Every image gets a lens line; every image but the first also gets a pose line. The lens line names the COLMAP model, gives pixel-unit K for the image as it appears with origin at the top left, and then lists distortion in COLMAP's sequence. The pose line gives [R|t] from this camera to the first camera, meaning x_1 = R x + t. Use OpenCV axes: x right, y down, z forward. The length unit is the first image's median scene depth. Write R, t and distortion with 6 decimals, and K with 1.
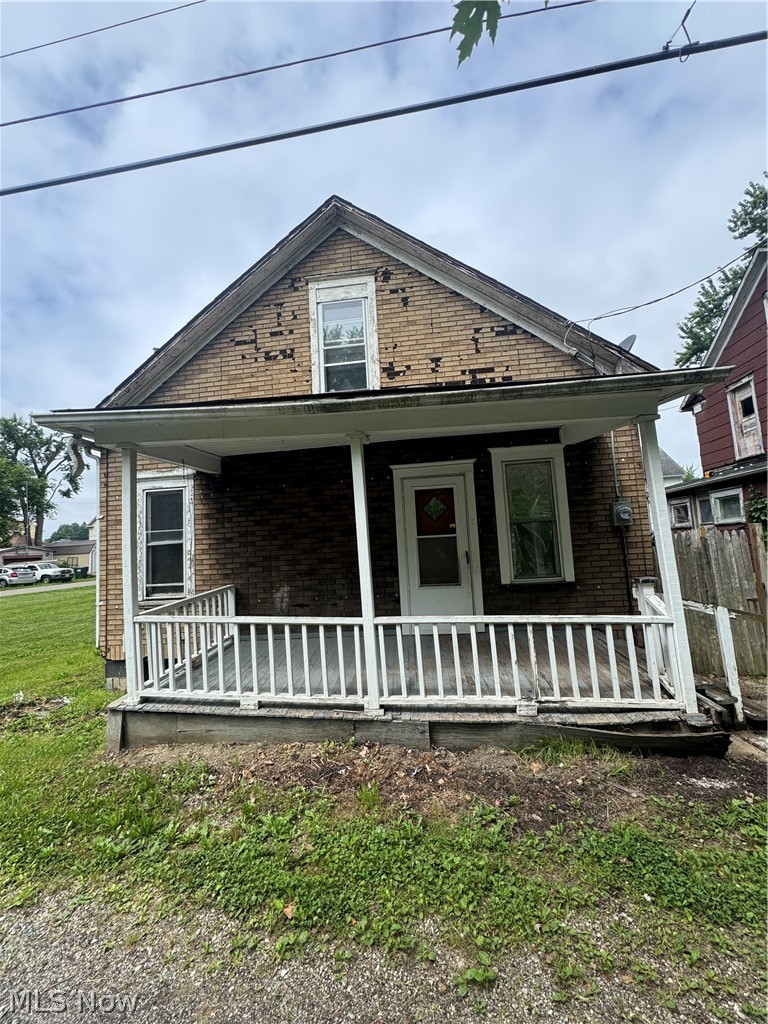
lens RADIAL K [[408.8, 0, 385.4], [0, 408.8, 507.6], [0, 0, 1]] dist [-0.001034, 0.000115]
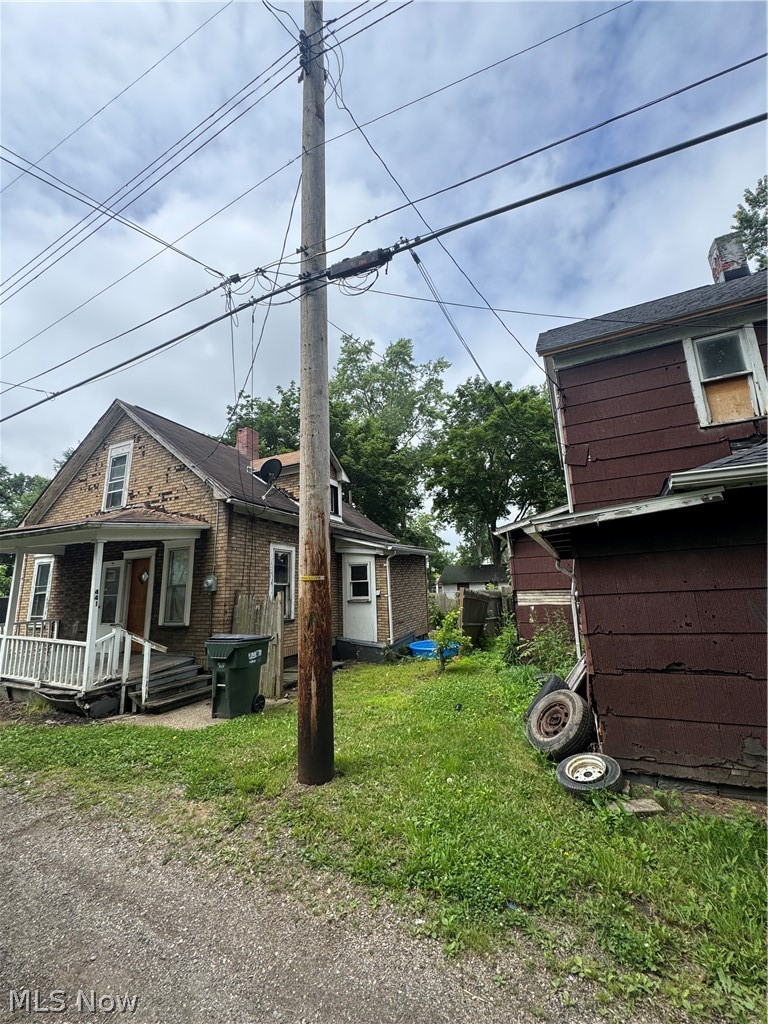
lens RADIAL K [[408.8, 0, 375.1], [0, 408.8, 510.4], [0, 0, 1]] dist [-0.001034, 0.000115]
pose [[0.942618, -0.034751, -0.332061, 1.513610], [0.001010, 0.994861, -0.101245, -0.095654], [0.333873, 0.095100, 0.937809, -0.250079]]
